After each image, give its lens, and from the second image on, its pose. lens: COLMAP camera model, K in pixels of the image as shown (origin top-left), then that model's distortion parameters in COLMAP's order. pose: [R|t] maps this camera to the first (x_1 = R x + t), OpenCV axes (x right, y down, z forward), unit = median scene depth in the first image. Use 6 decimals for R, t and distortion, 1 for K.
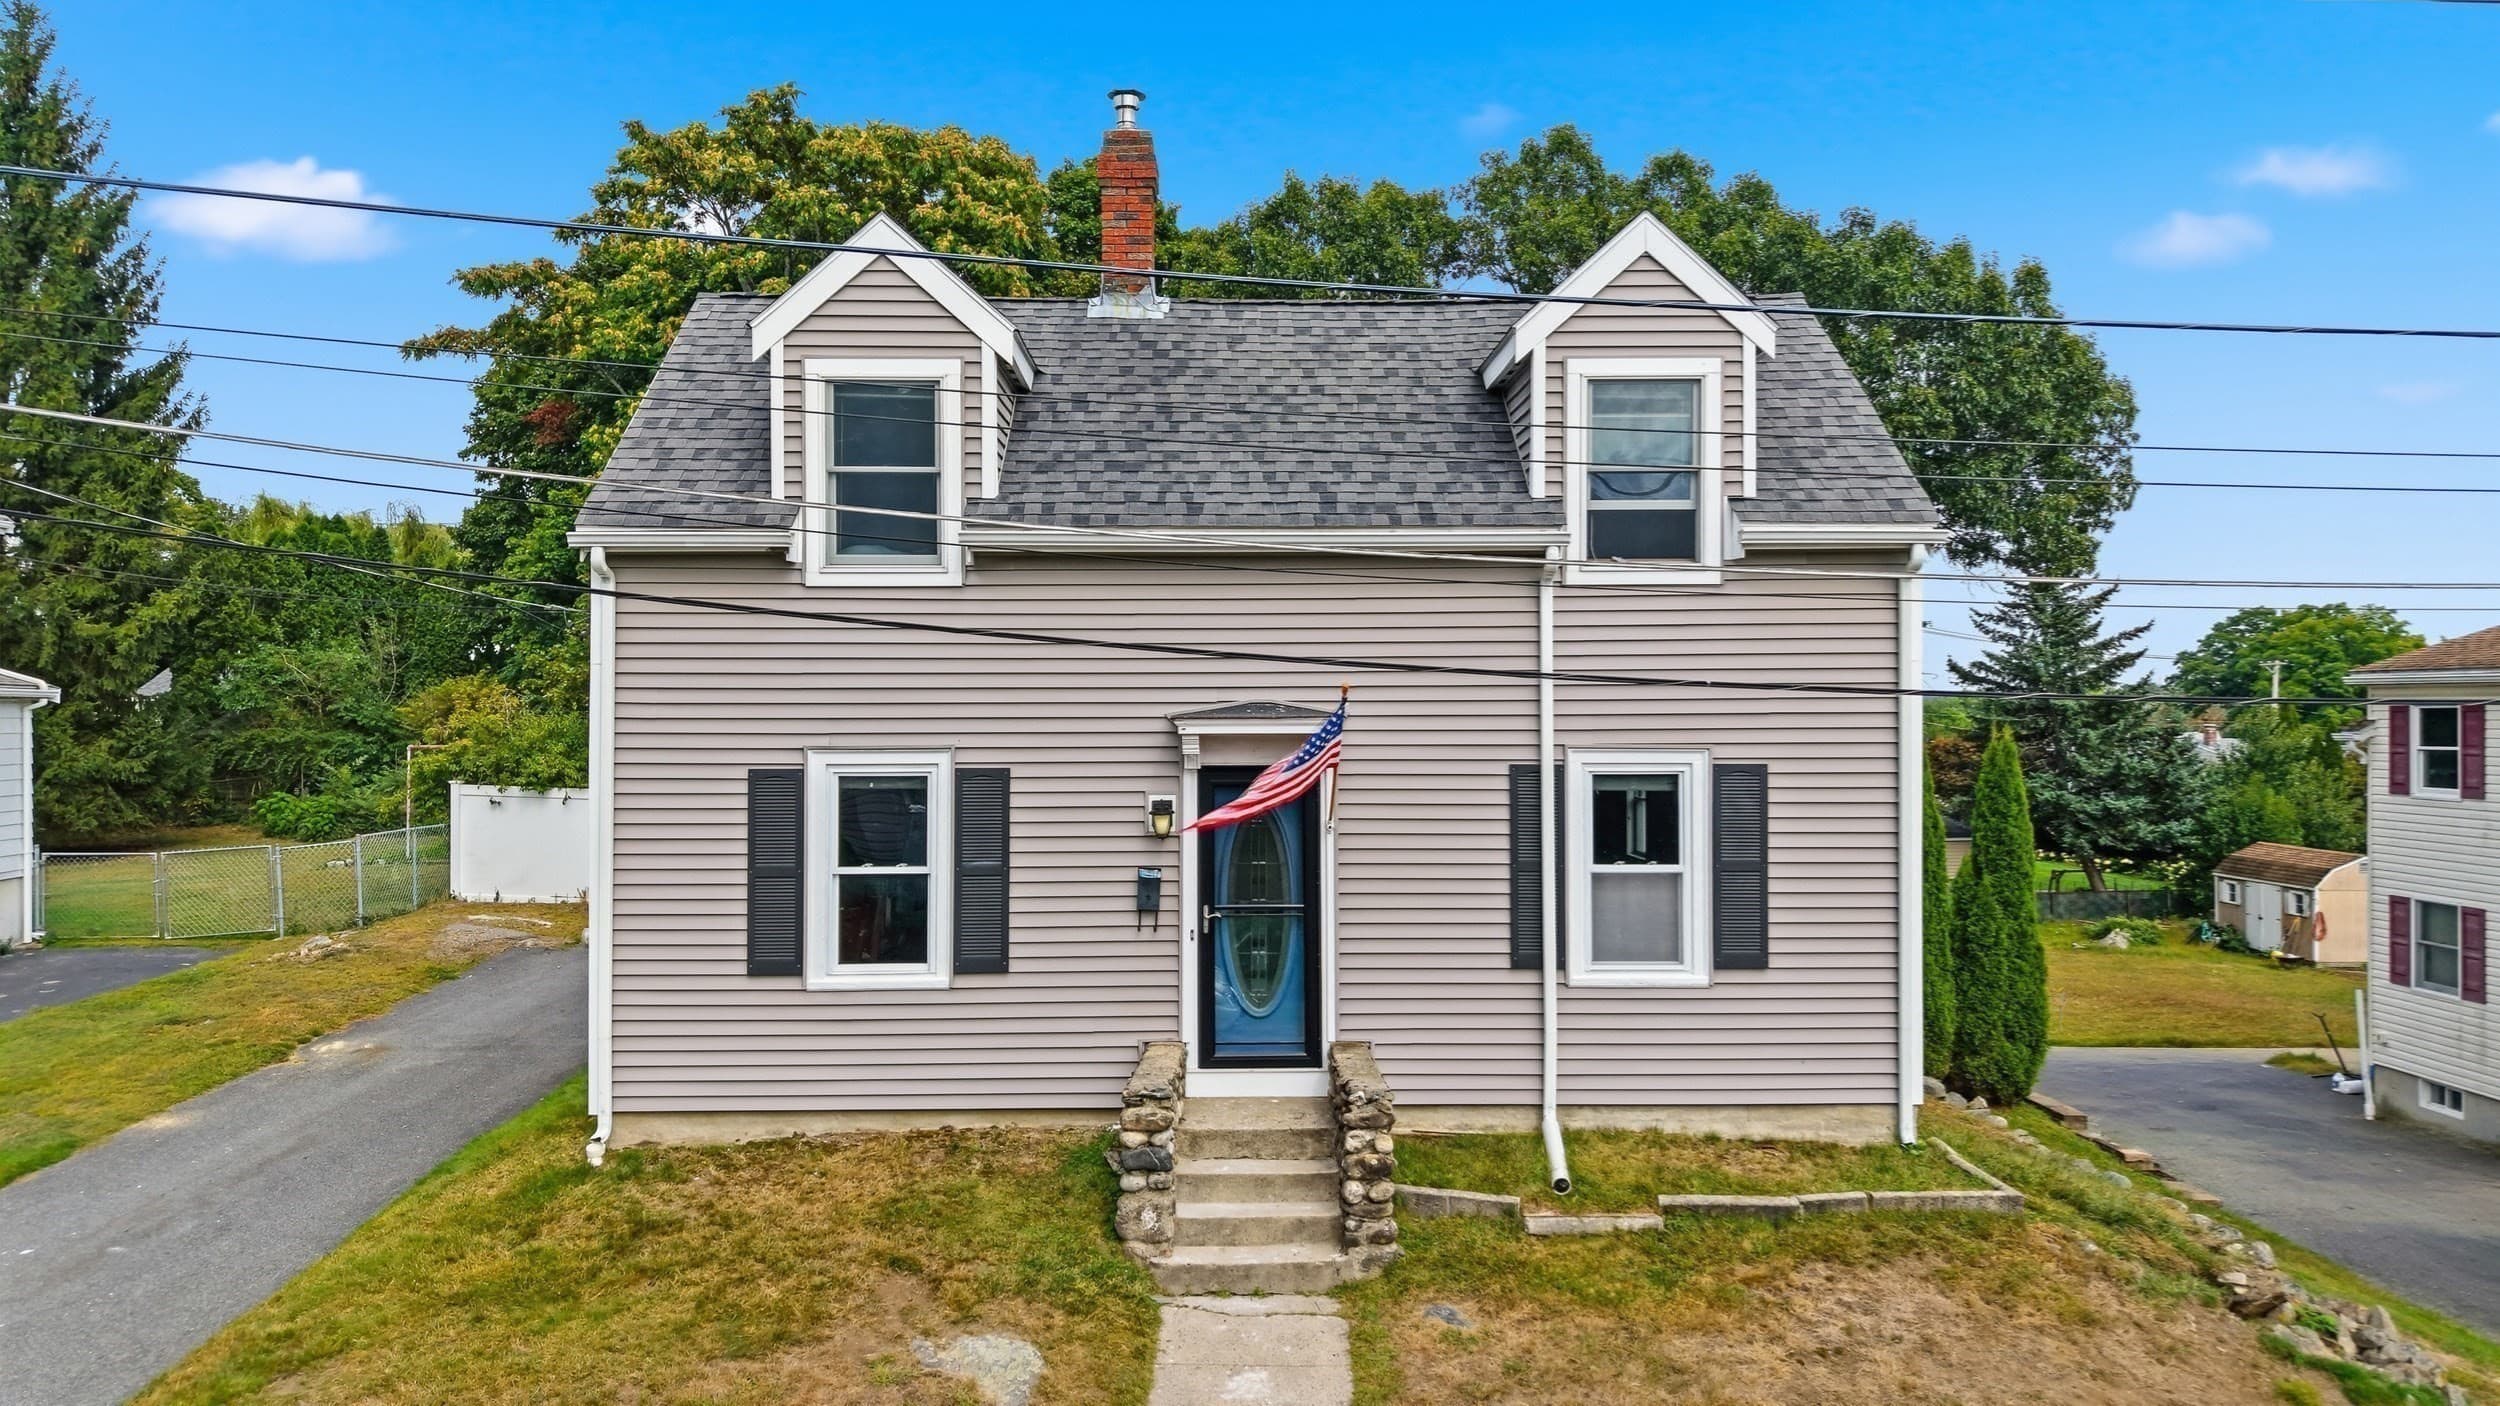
lens RADIAL K [[1660.1, 0, 1238.4], [0, 1660.1, 725.1], [0, 0, 1]] dist [0.033889, -0.030951]
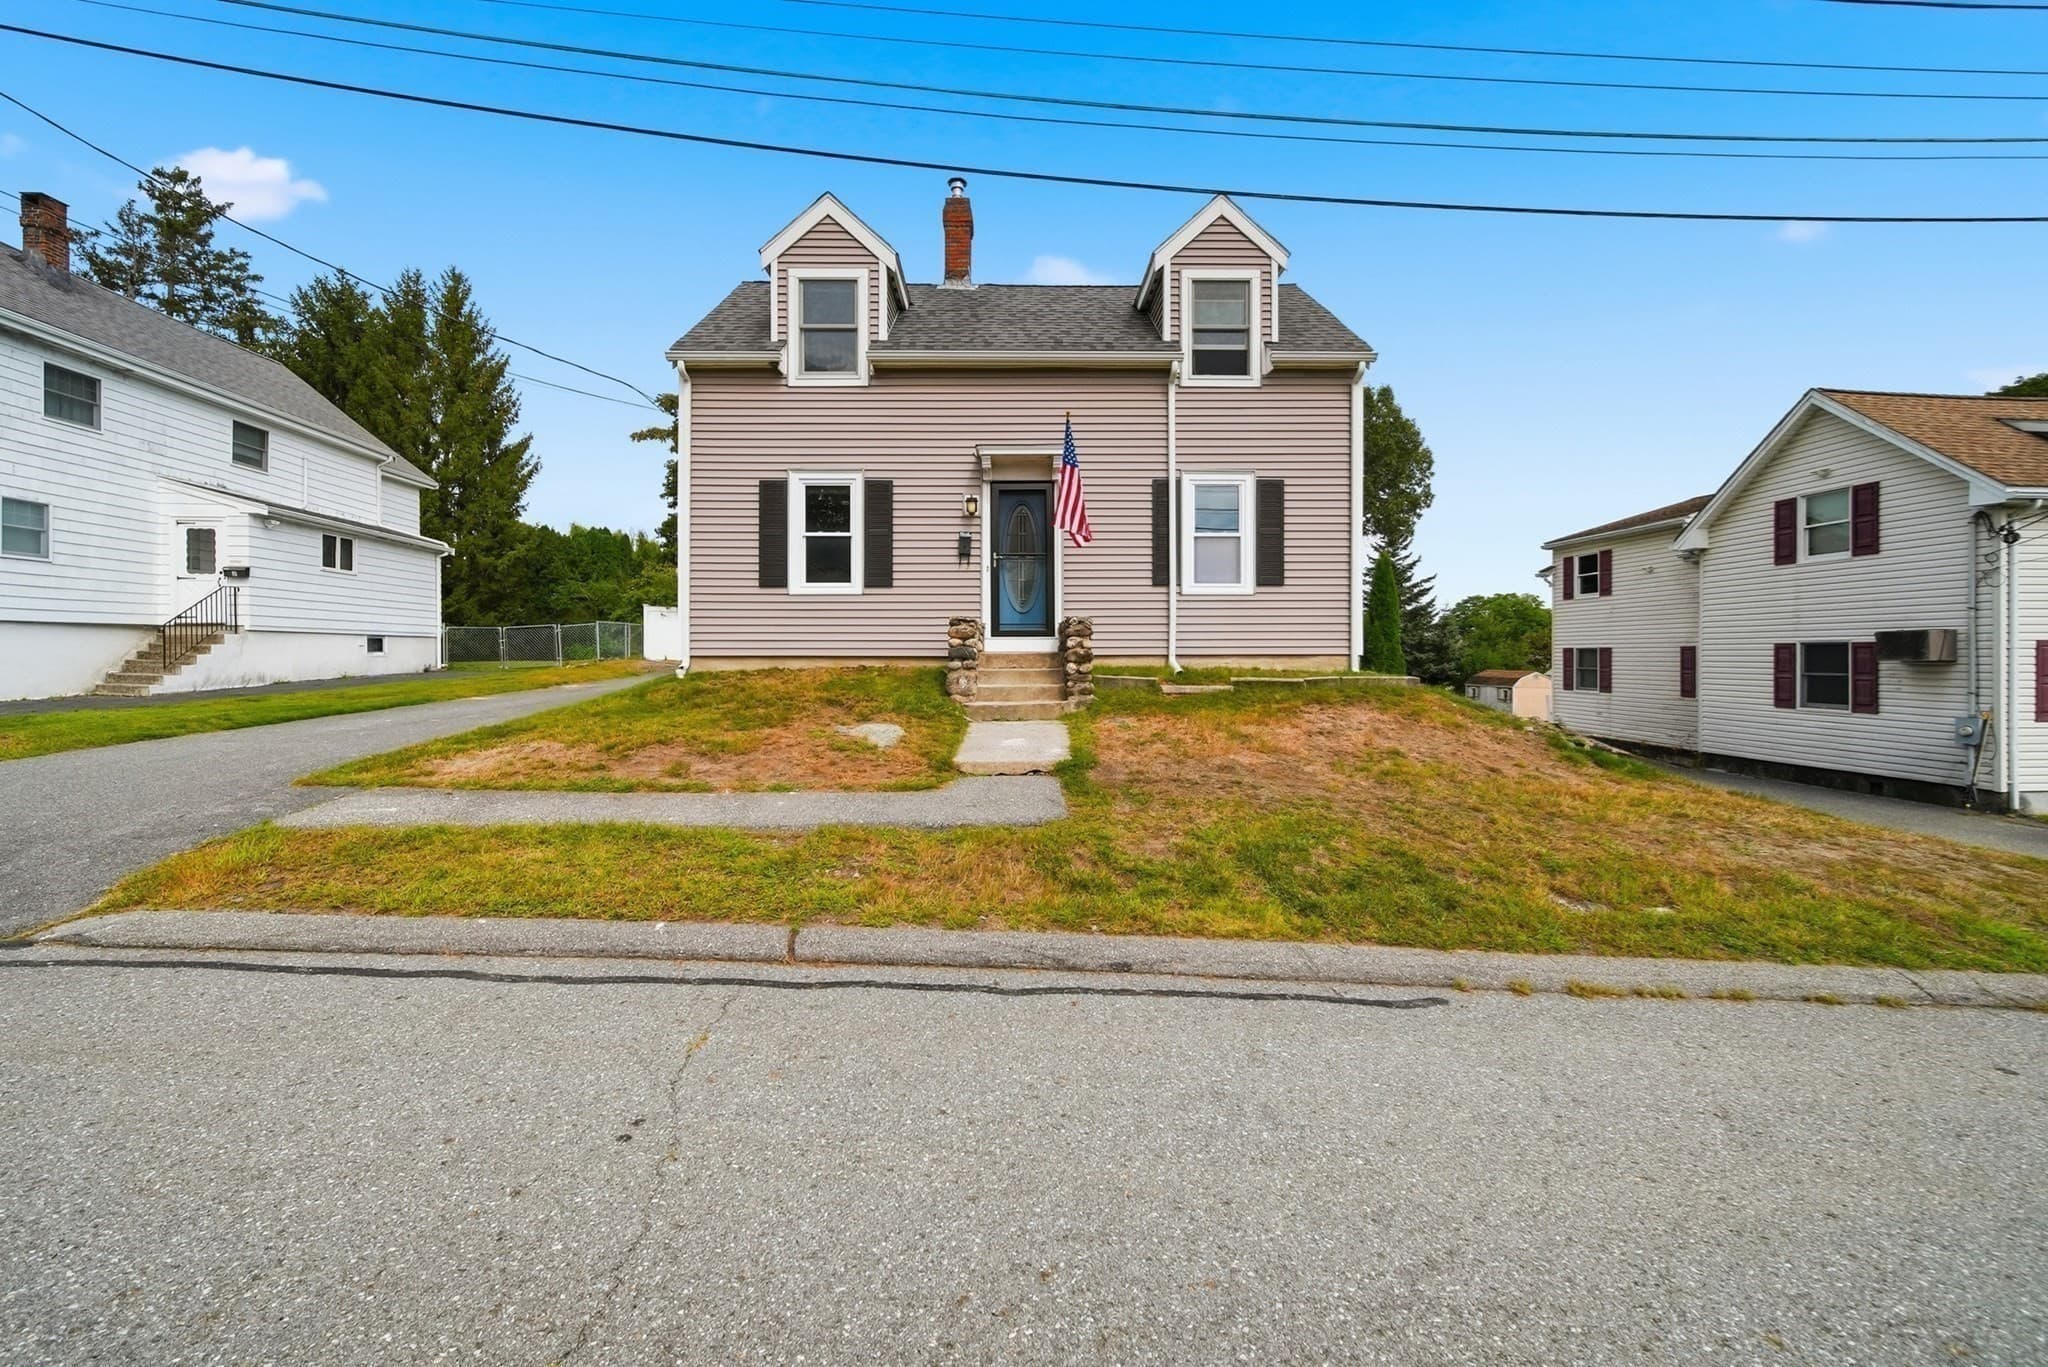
lens RADIAL K [[743.7, 0, 1018.4], [0, 743.7, 663.3], [0, 0, 1]] dist [-0.000731, -0.000821]
pose [[1.000000, 0.000780, -0.000605, 0.008567], [-0.000778, 0.999994, 0.003234, 0.235276], [0.000607, -0.003234, 0.999995, 0.132658]]
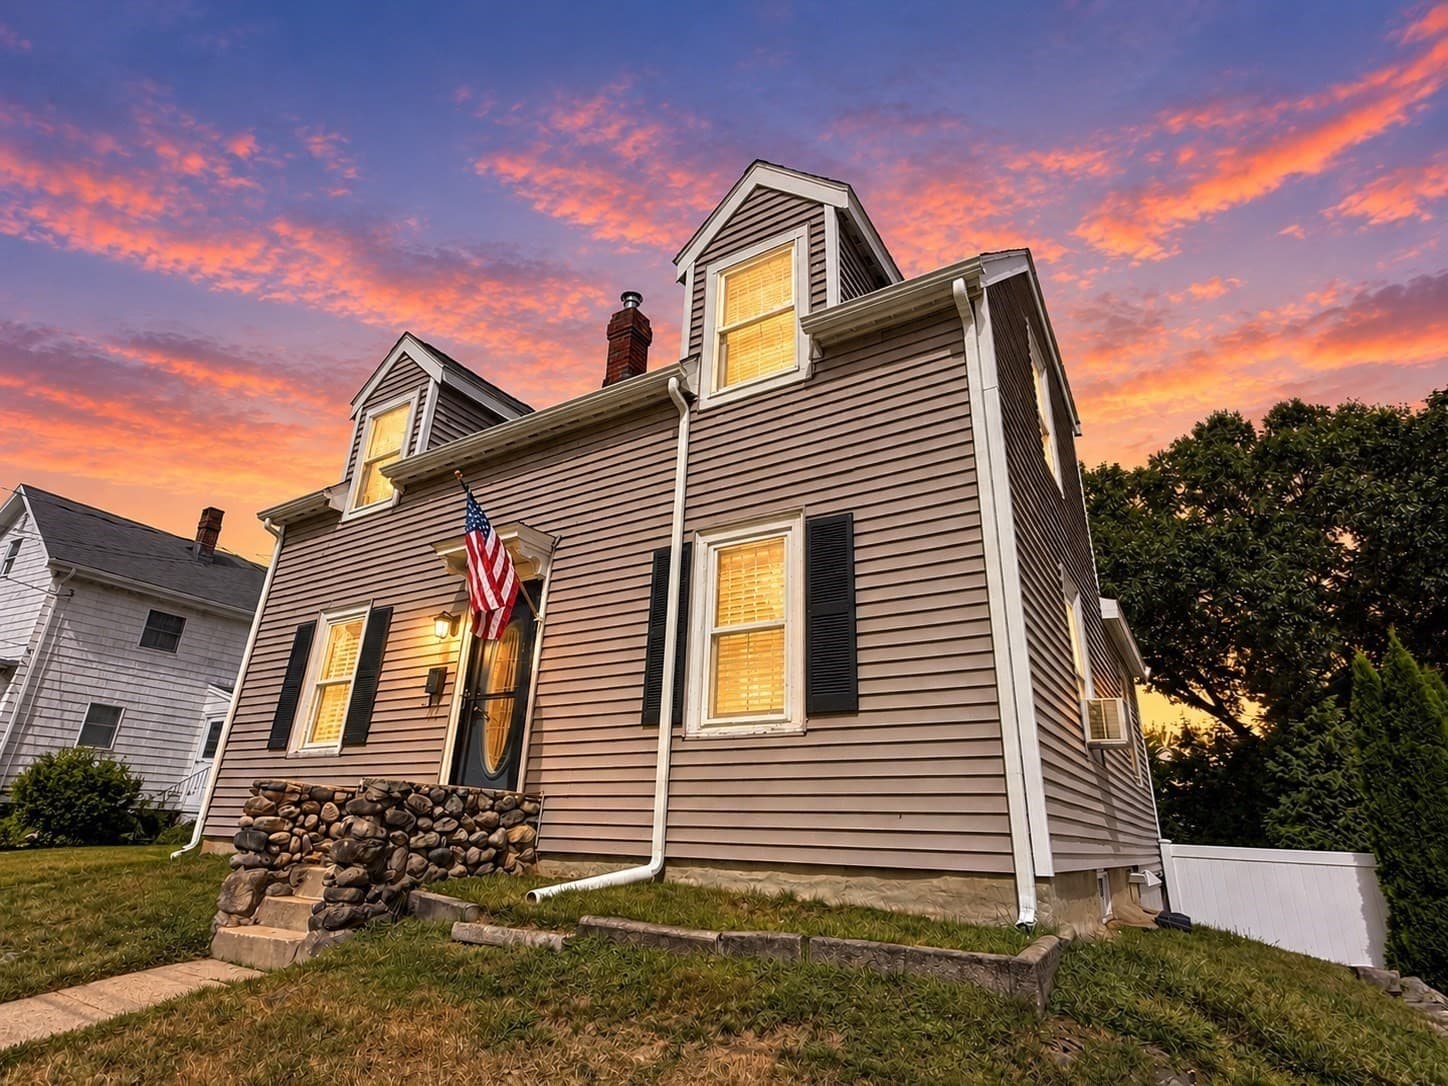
lens RADIAL K [[761.8, 0, 720.8], [0, 761.8, 548.2], [0, 0, 1]] dist [-0.000325, -0.000736]
pose [[0.841701, -0.167164, -0.513415, 0.488470], [-0.035338, 0.931775, -0.361312, 0.218434], [0.538786, 0.322260, 0.778369, 0.594075]]
